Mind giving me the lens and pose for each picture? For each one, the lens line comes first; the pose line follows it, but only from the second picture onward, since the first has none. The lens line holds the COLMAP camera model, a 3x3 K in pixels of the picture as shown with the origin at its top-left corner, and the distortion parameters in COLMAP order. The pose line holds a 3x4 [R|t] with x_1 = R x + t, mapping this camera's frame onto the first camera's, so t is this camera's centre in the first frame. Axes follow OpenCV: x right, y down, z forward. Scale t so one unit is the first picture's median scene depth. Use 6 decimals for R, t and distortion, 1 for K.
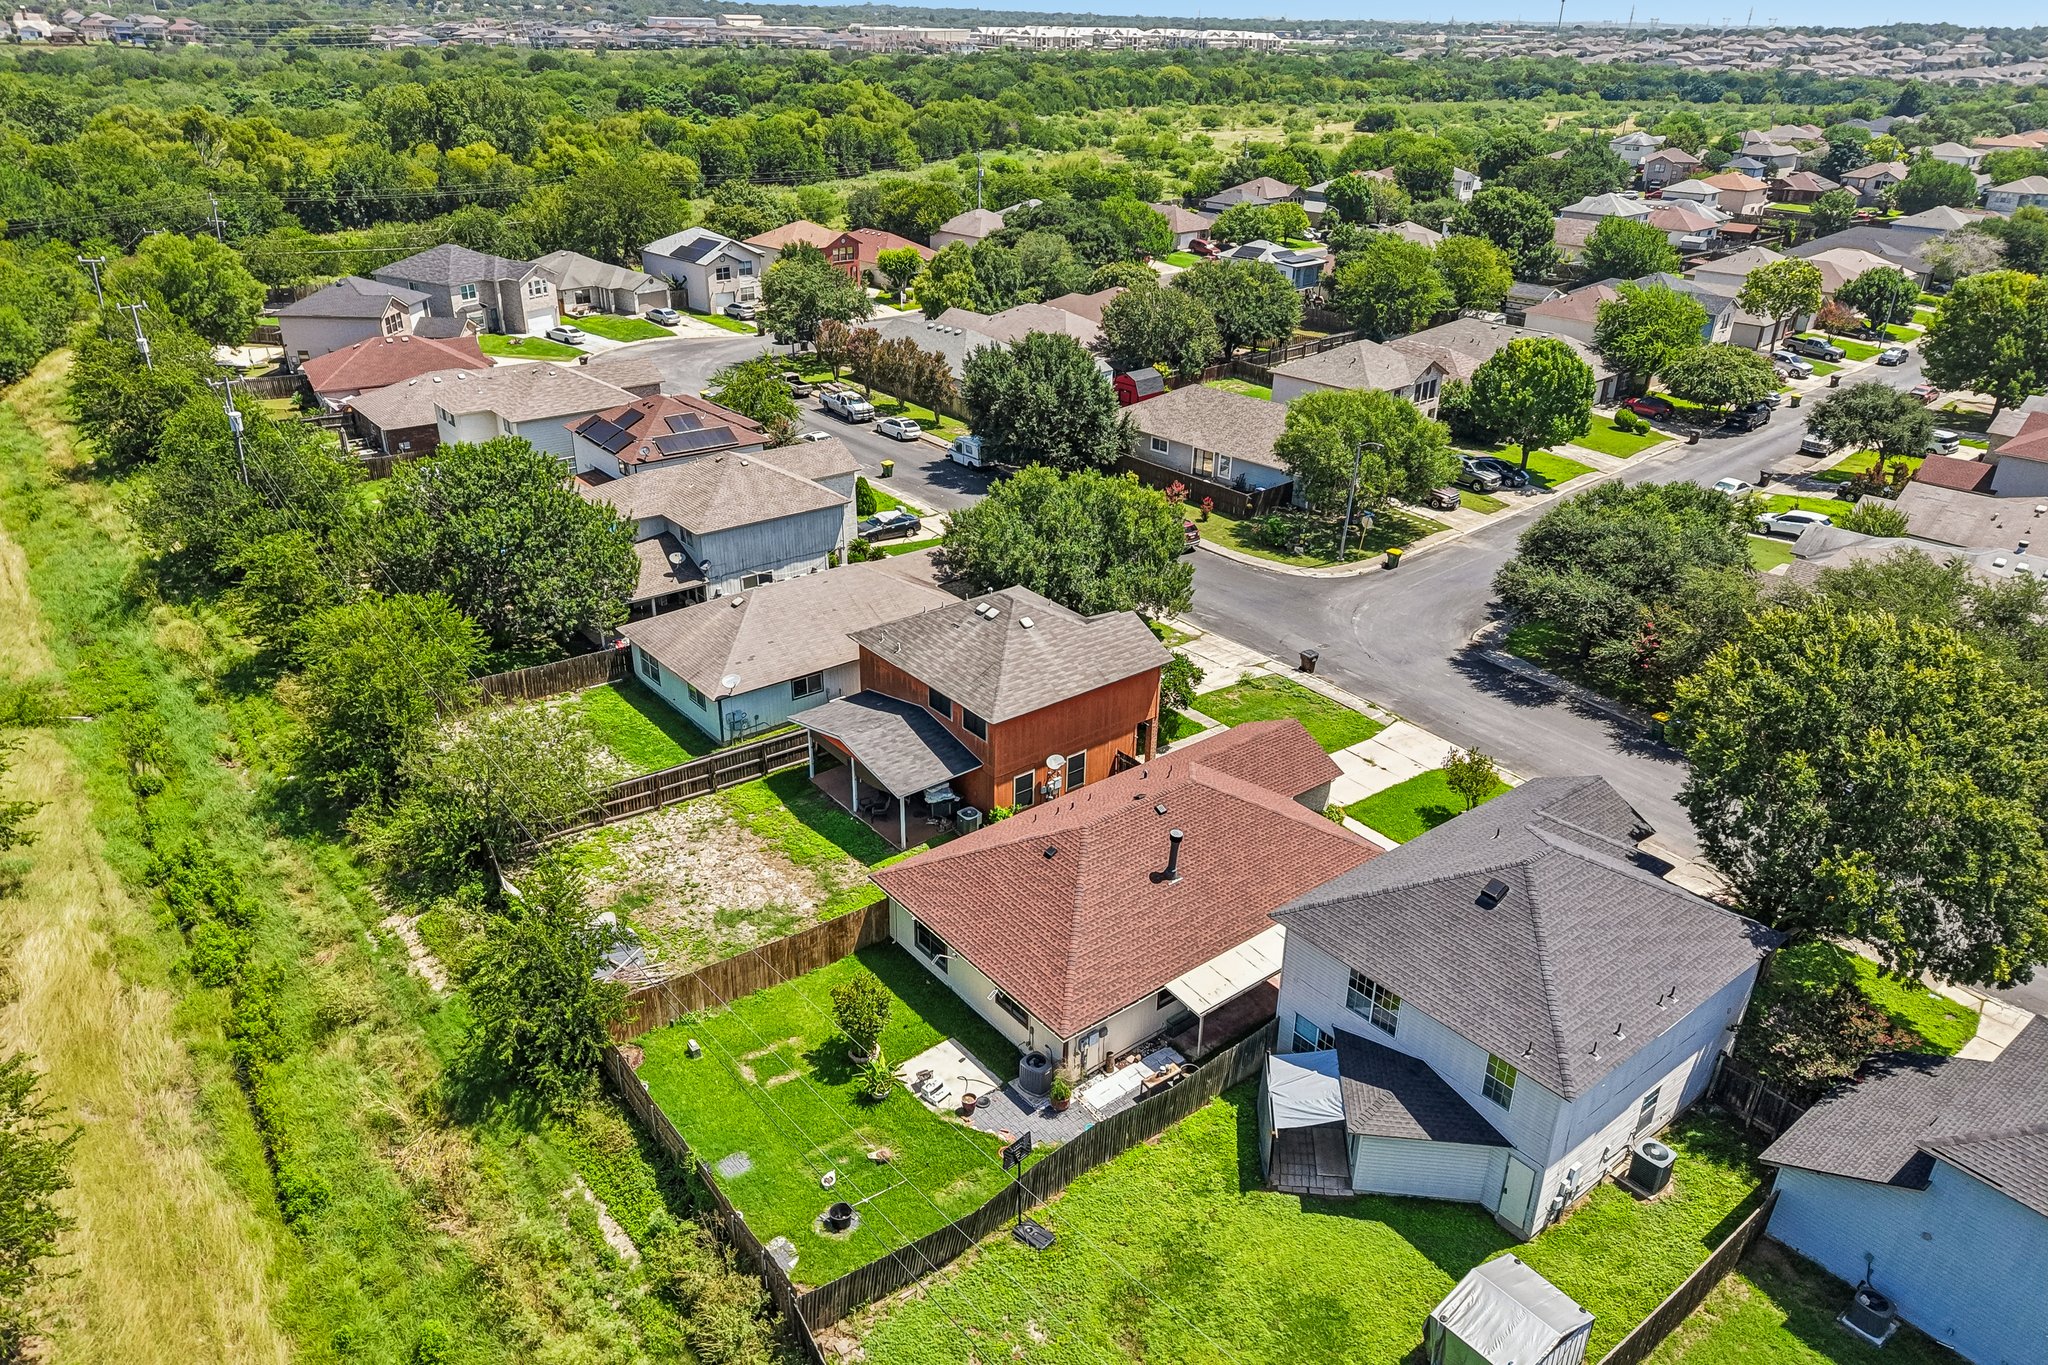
lens RADIAL K [[1371.5, 0, 1024.9], [0, 1371.5, 665.4], [0, 0, 1]] dist [0.060293, -0.071862]
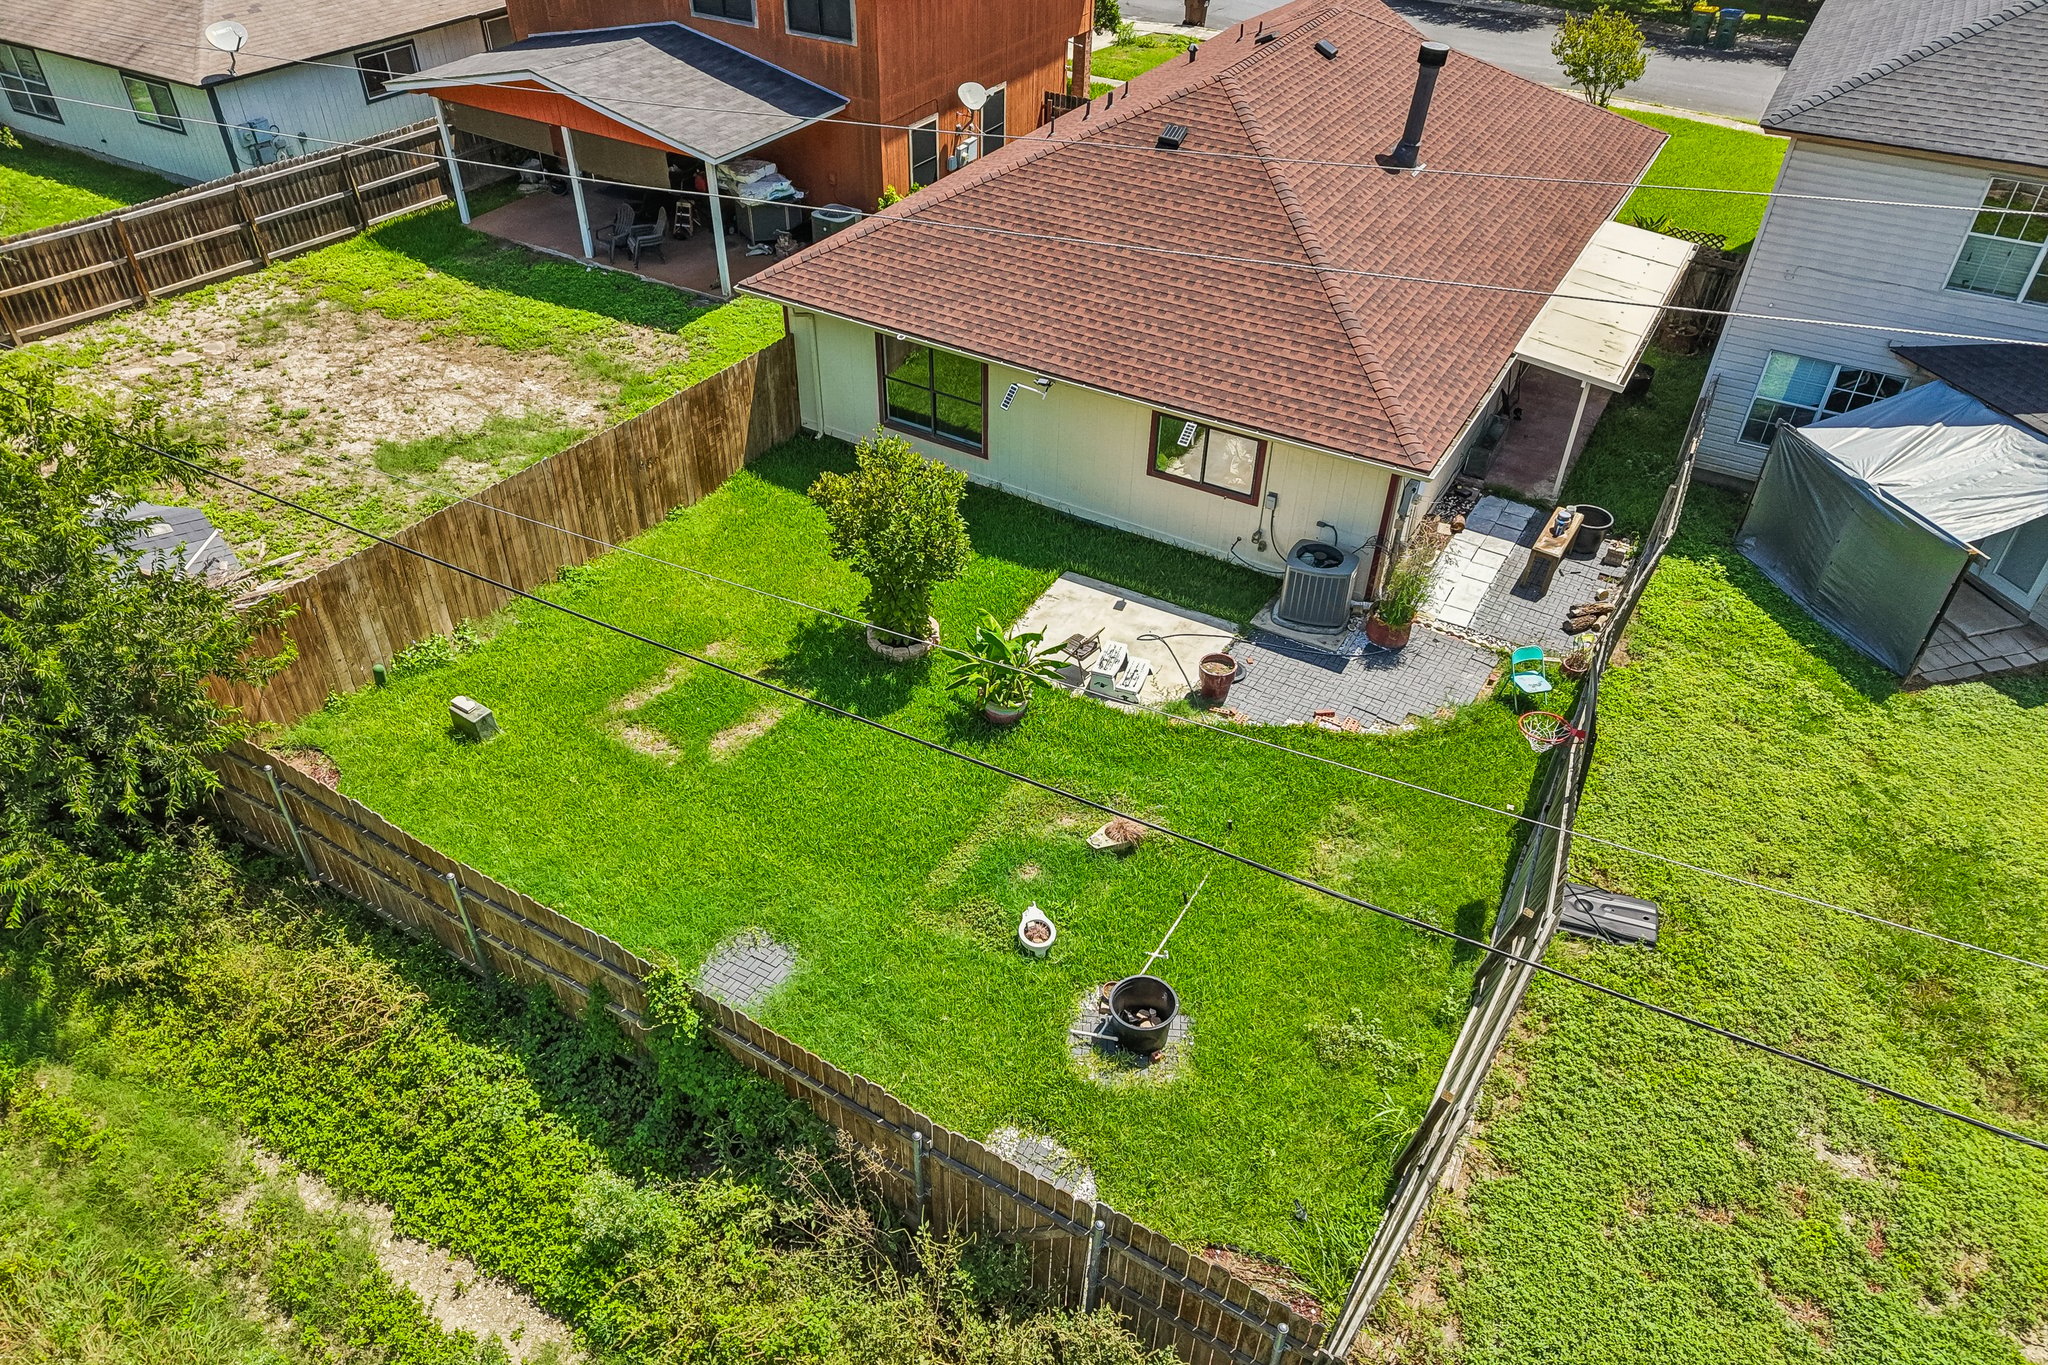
lens RADIAL K [[1371.5, 0, 1024.9], [0, 1371.5, 665.4], [0, 0, 1]] dist [0.060293, -0.071862]
pose [[0.930780, -0.222121, 0.290363, -0.205021], [0.150166, 0.956453, 0.250296, 0.192340], [-0.333315, -0.189368, 0.923602, 0.607599]]
